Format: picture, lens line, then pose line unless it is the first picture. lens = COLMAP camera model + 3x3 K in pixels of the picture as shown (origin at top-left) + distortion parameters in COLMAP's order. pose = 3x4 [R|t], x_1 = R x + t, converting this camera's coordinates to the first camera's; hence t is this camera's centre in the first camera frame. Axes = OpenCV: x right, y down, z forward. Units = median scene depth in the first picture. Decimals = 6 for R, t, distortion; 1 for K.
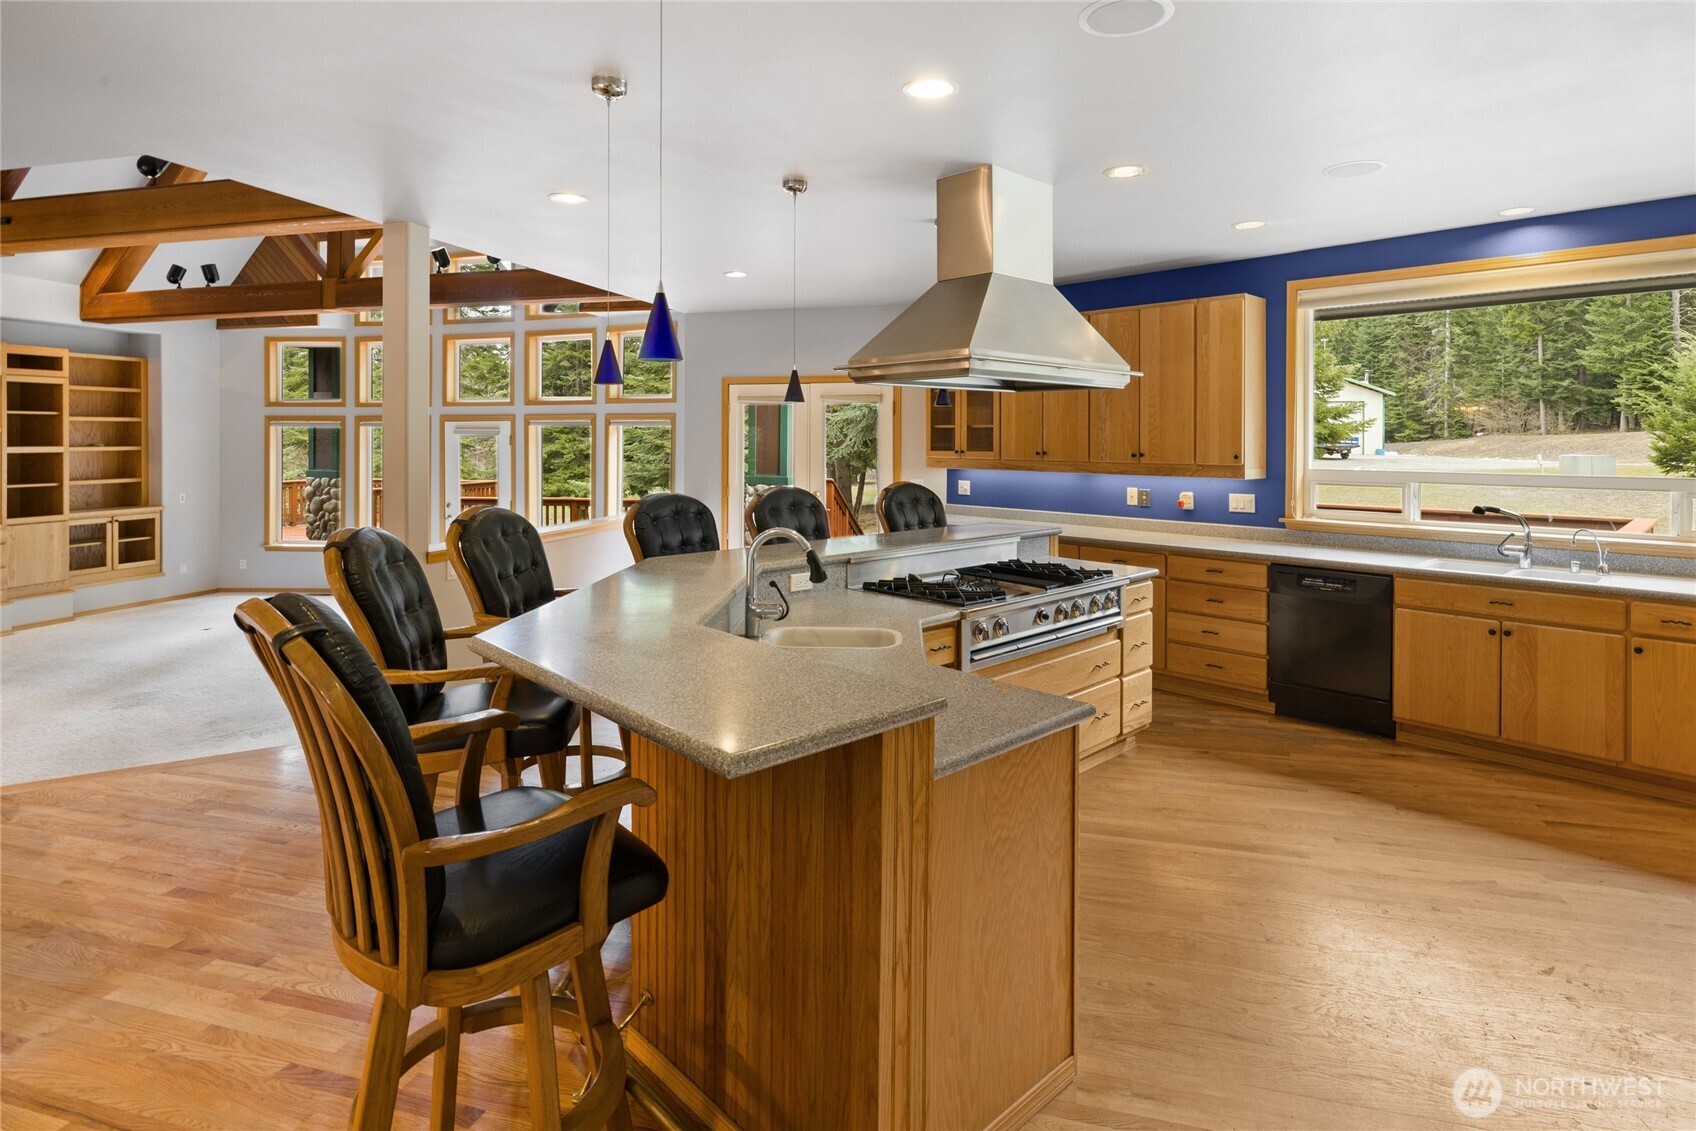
lens RADIAL K [[887.0, 0, 848.1], [0, 887.0, 452.1], [0, 0, 1]] dist [-0.007303, 0.000367]
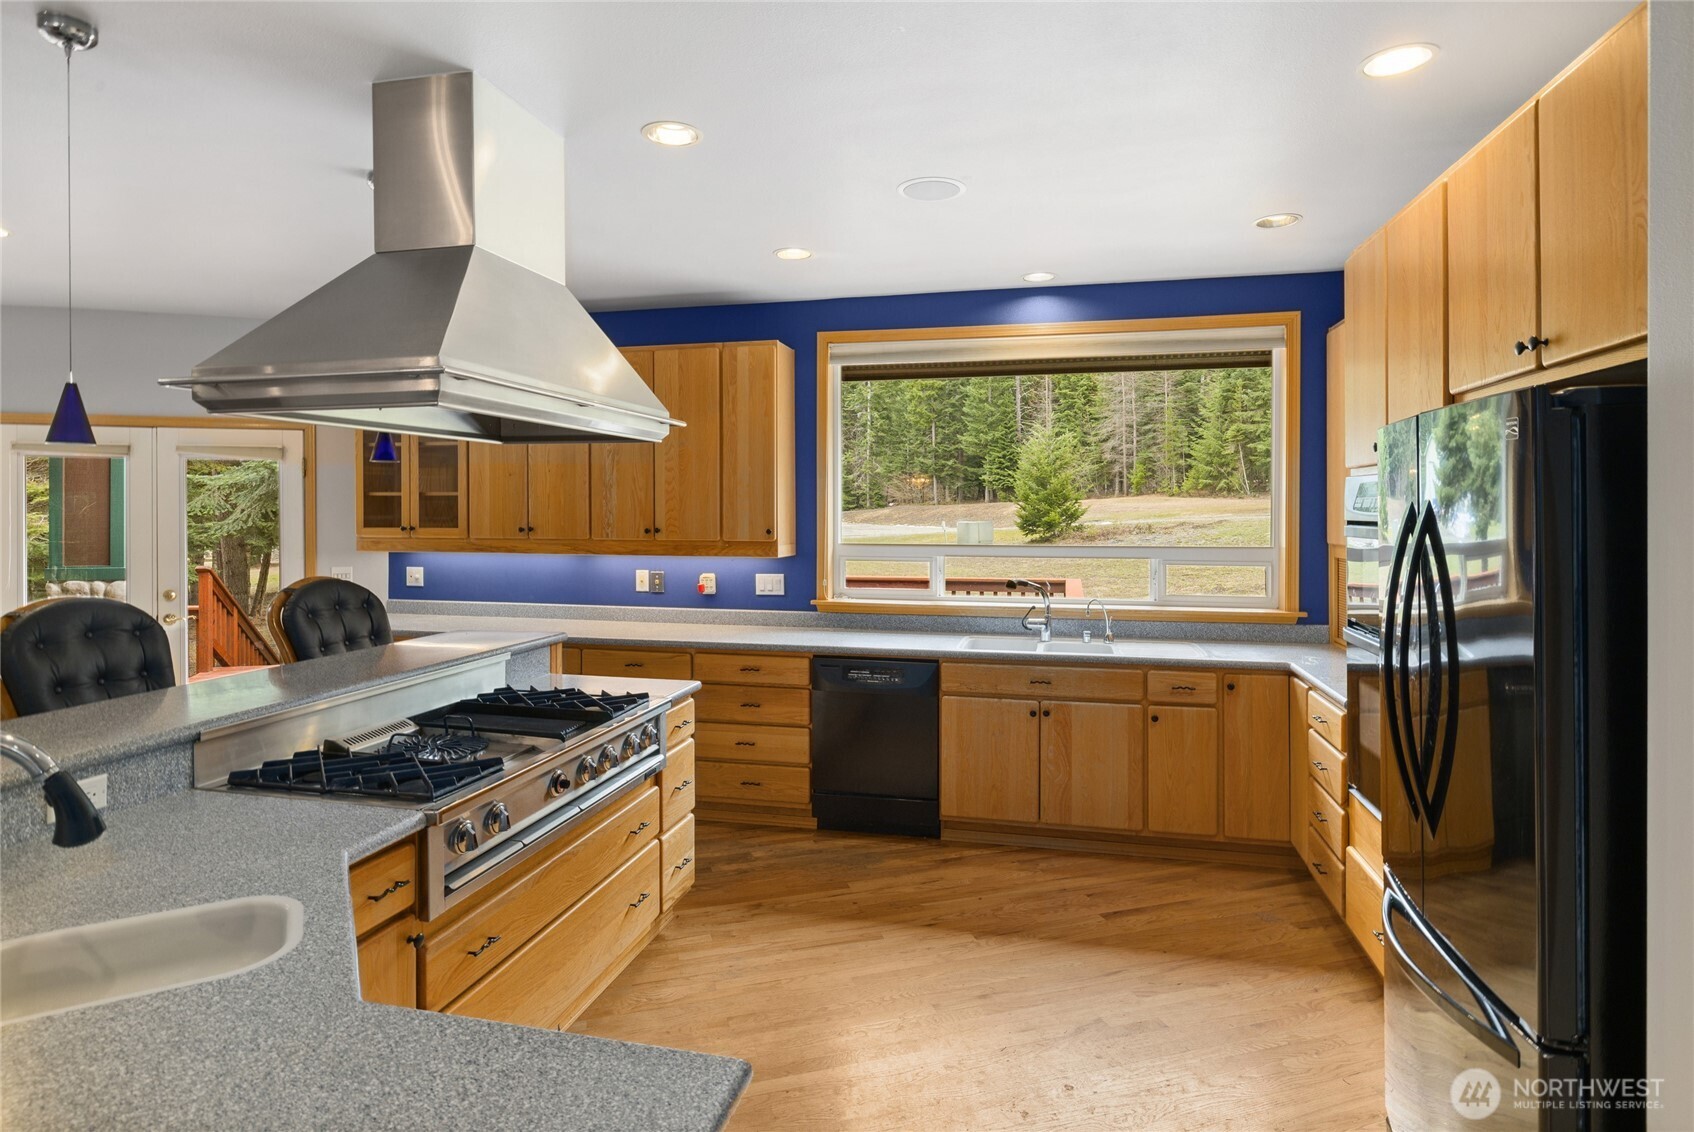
lens RADIAL K [[926.0, 0, 856.7], [0, 926.0, 518.6], [0, 0, 1]] dist [-0.003097, -0.000764]
pose [[0.834673, -0.007484, 0.550695, 0.021041], [0.010029, 0.999948, -0.001610, -0.005176], [-0.550655, 0.006867, 0.834705, 0.232801]]
